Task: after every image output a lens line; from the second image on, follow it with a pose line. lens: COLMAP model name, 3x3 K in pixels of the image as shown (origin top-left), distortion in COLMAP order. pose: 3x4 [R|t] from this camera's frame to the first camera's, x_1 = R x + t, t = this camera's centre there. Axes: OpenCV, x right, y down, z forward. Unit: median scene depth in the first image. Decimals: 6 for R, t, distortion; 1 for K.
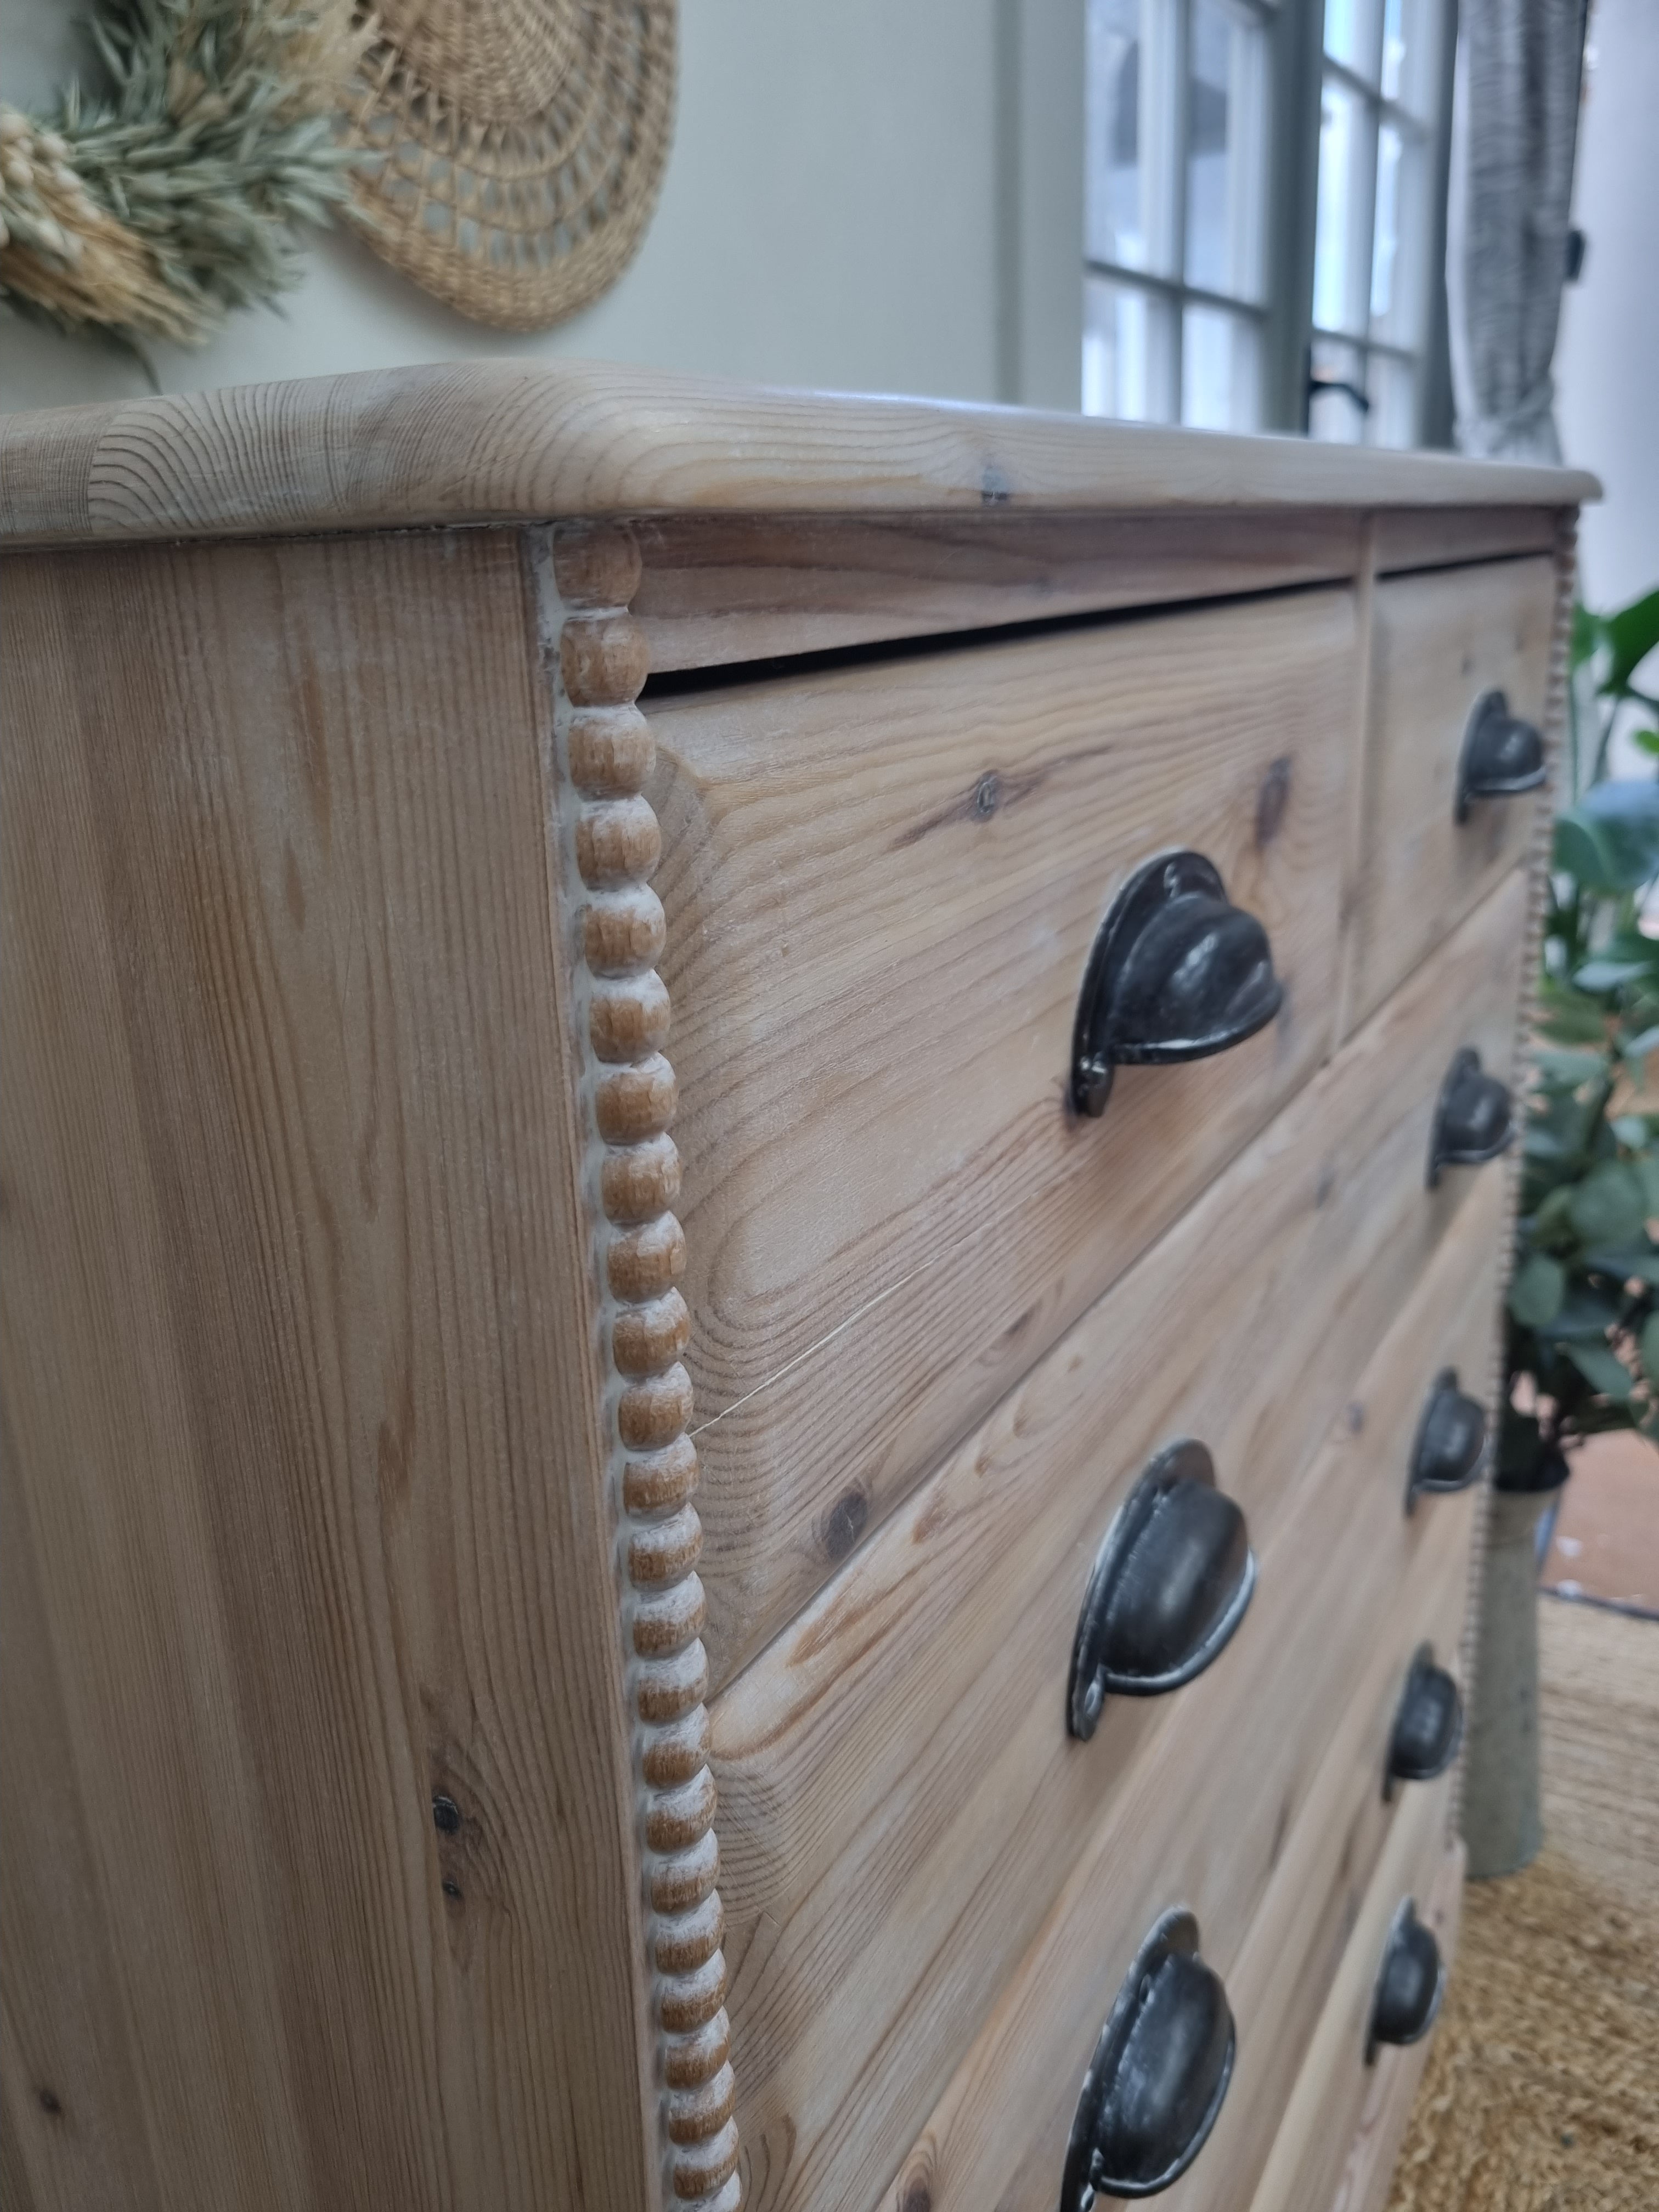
lens RADIAL K [[1733.8, 0, 828.3], [0, 1733.8, 1085.4], [0, 0, 1]] dist [-0.000884, 0.000930]
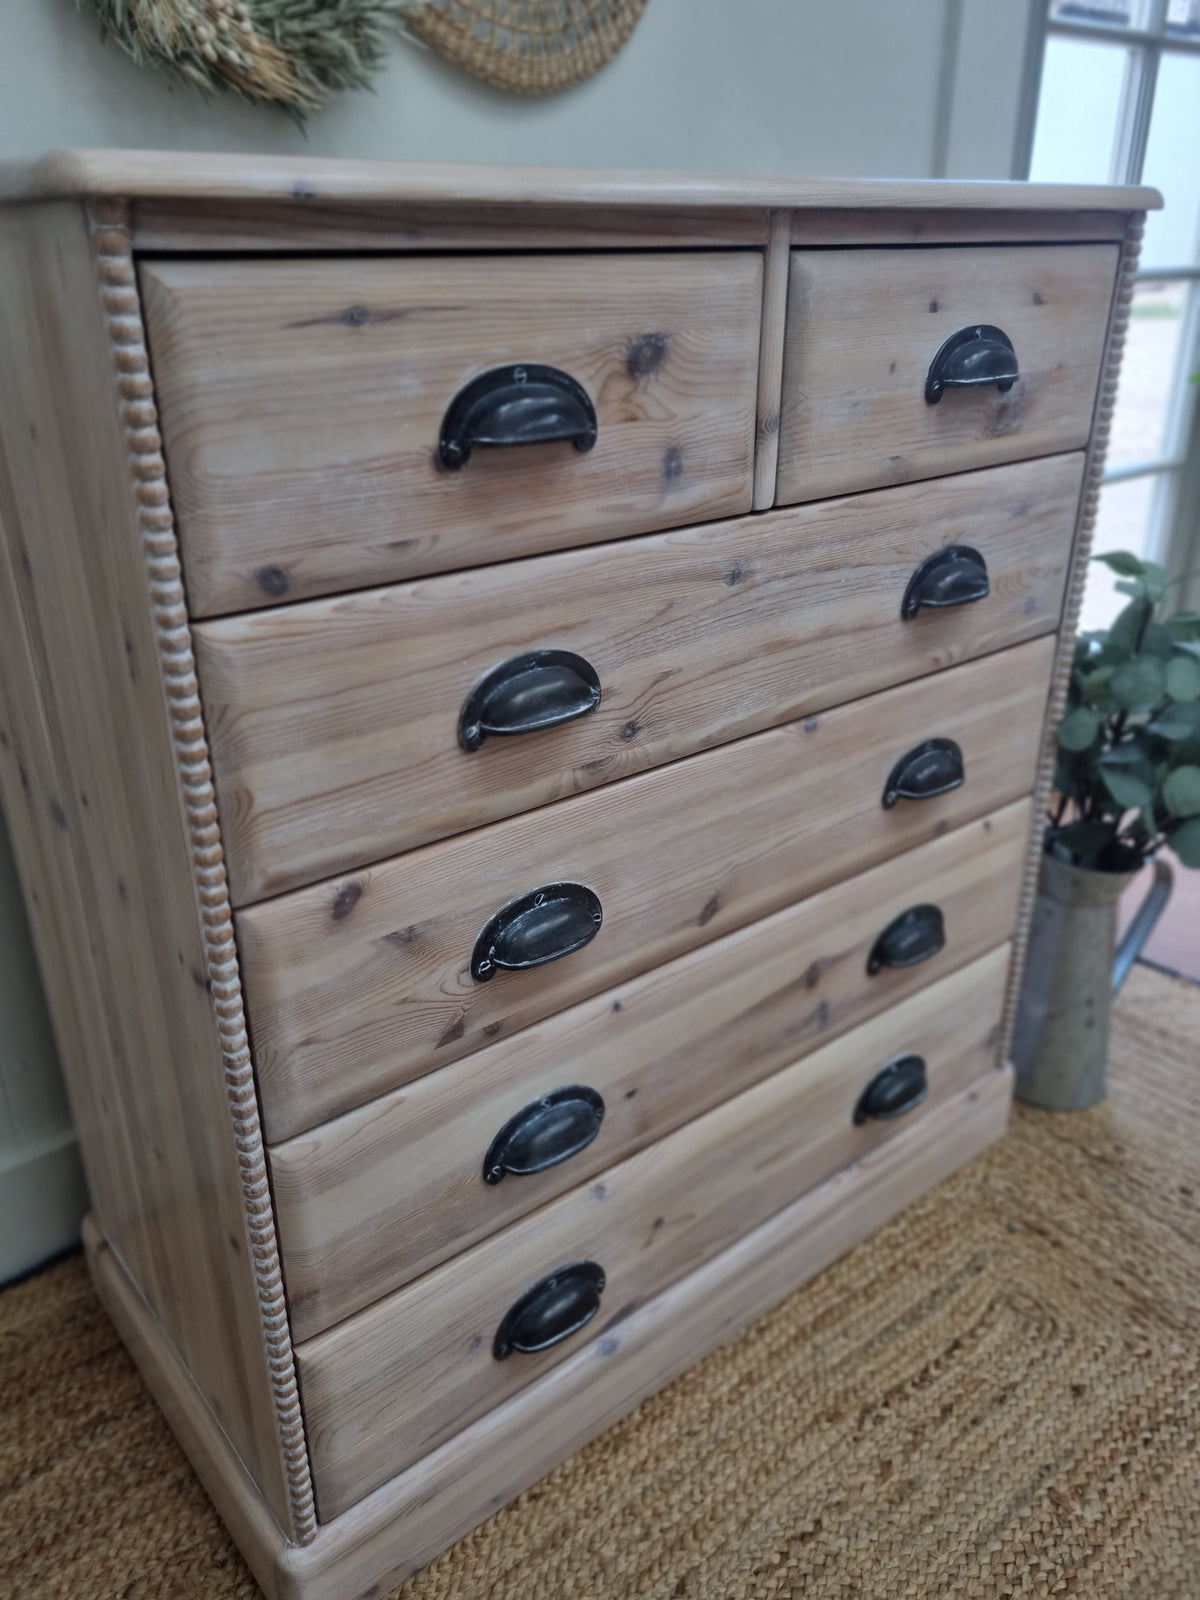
lens RADIAL K [[1213.2, 0, 600.0], [0, 1213.2, 800.0], [0, 0, 1]] dist [0.043102, -0.039257]
pose [[0.936446, 0.173407, -0.304956, 1.371201], [-0.131335, 0.979367, 0.153597, 0.266692], [0.325299, -0.103784, 0.939899, -0.855033]]
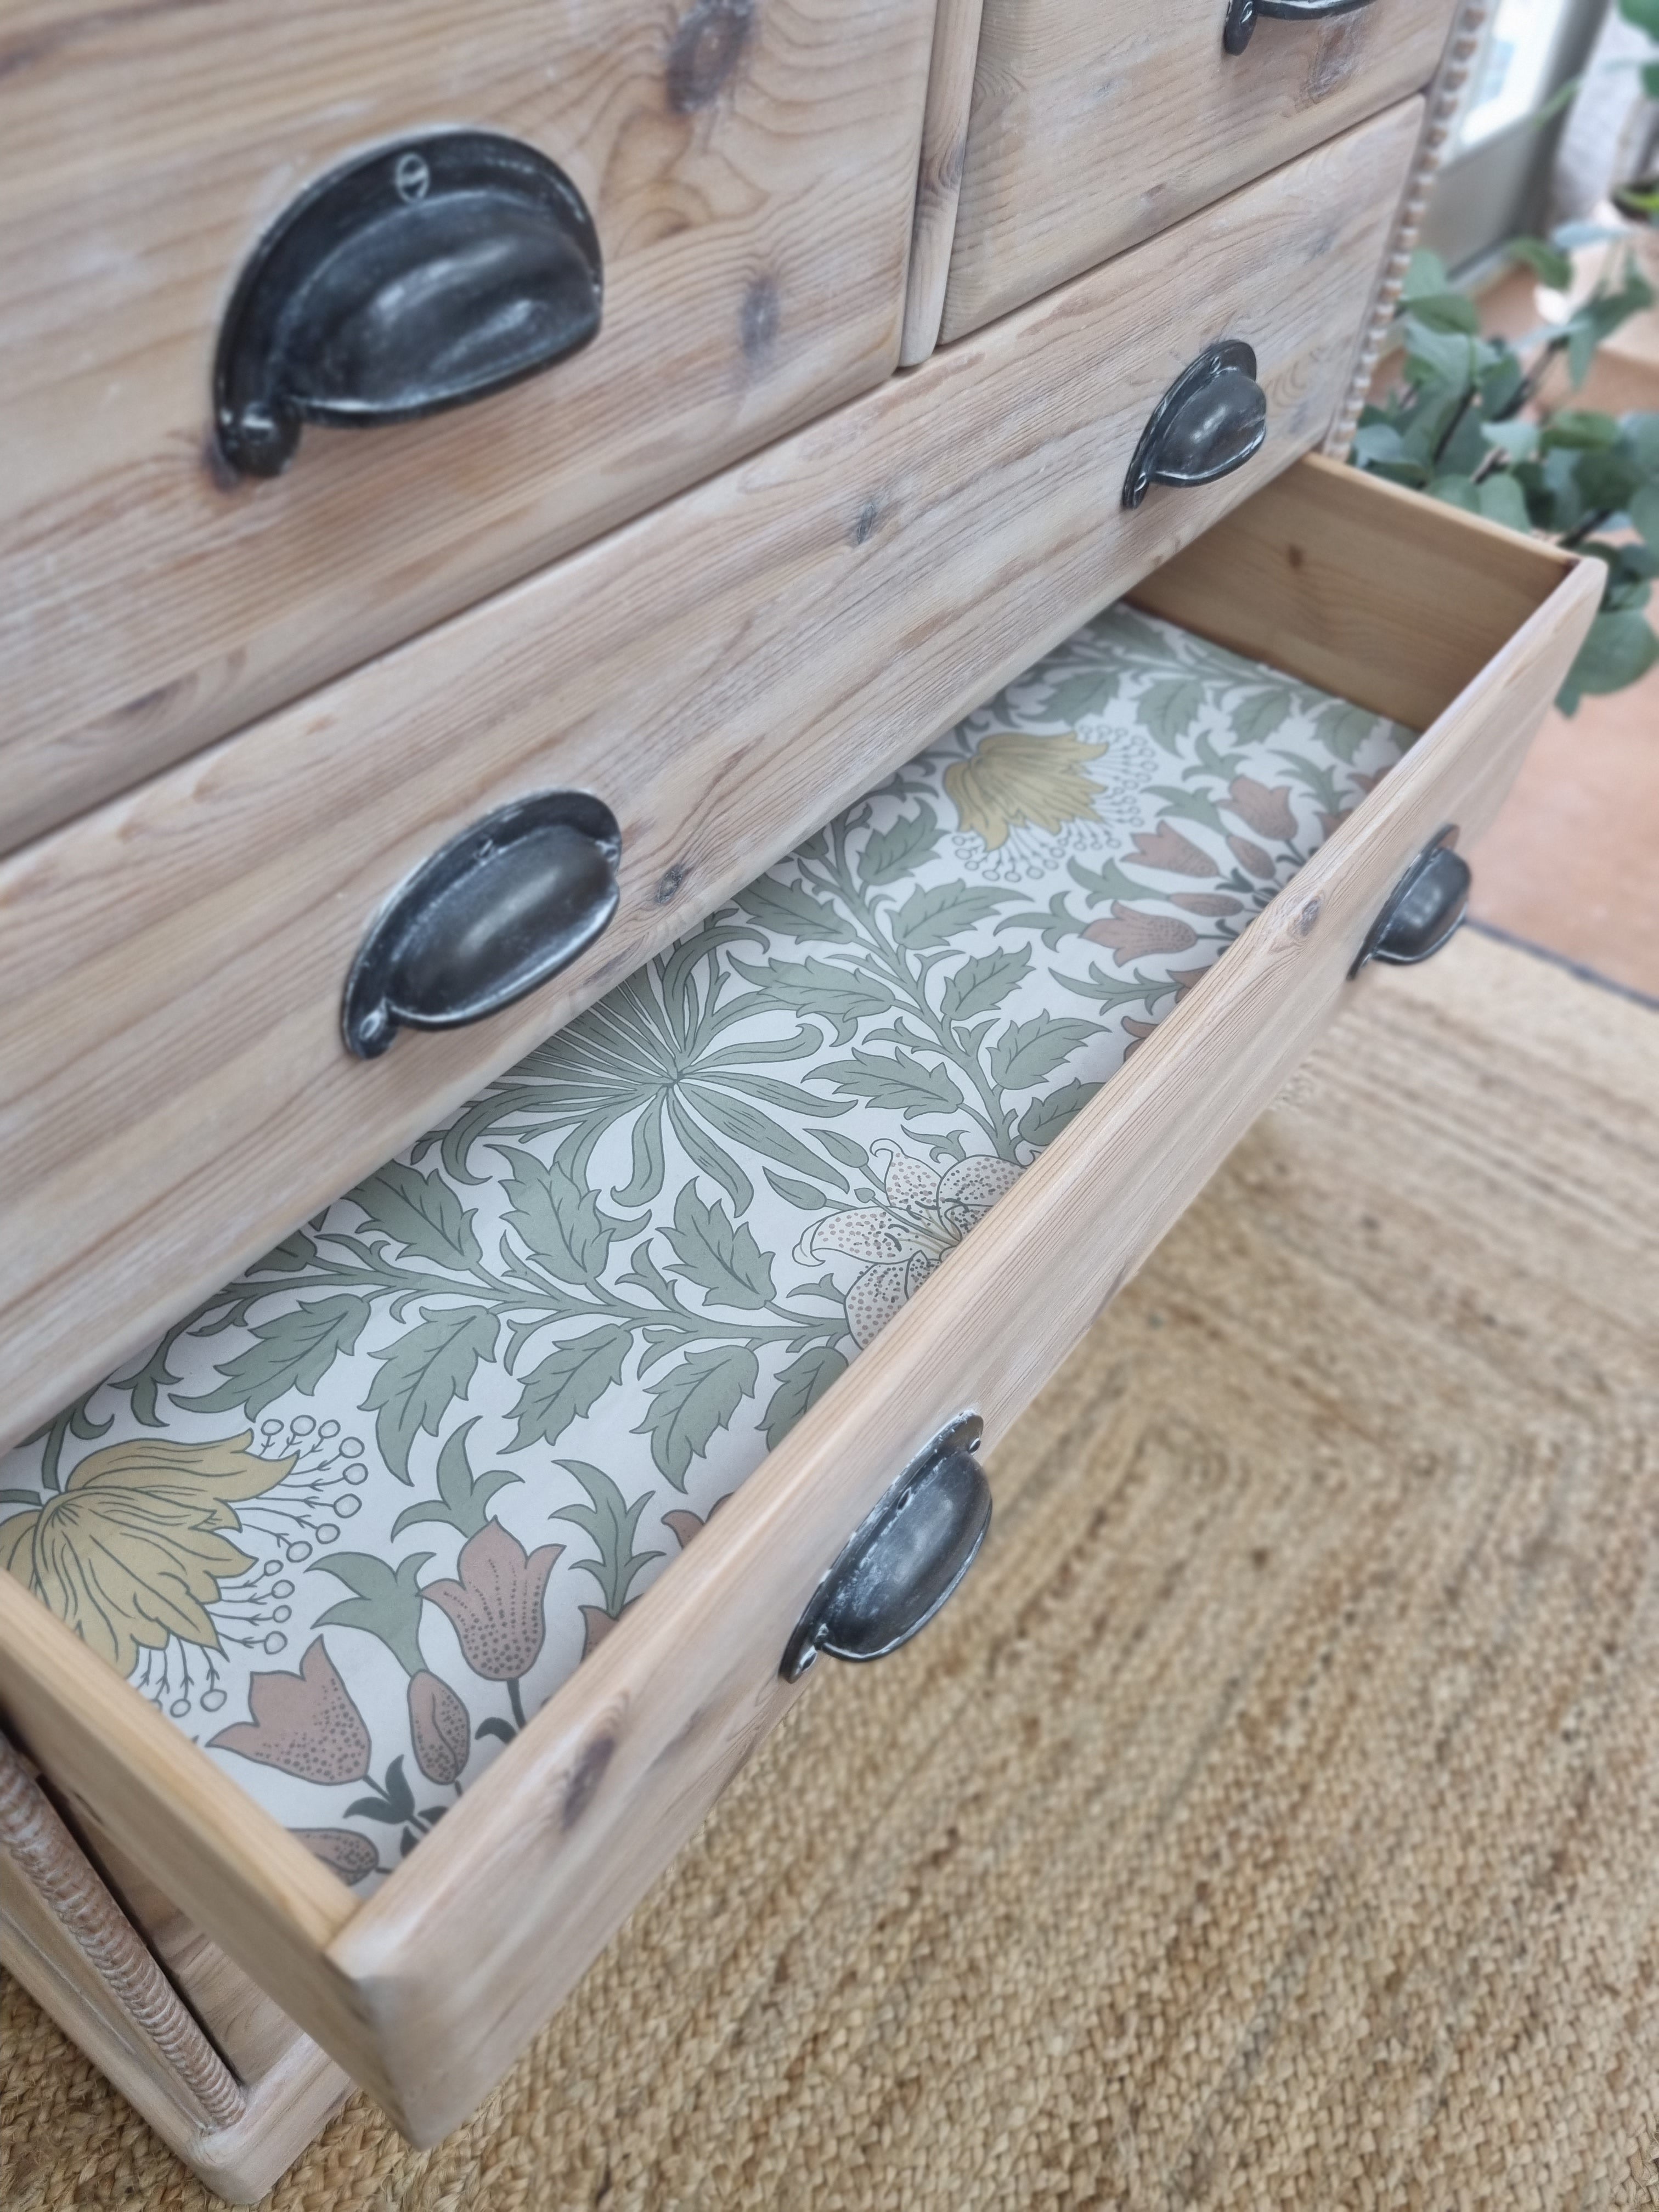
lens RADIAL K [[1677.2, 0, 829.5], [0, 1677.2, 1106.0], [0, 0, 1]] dist [0.043102, -0.039257]
pose [[0.987136, 0.159872, 0.001849, 0.710231], [-0.140161, 0.859749, 0.491108, -0.247994], [0.076925, -0.485049, 0.871097, 0.153397]]
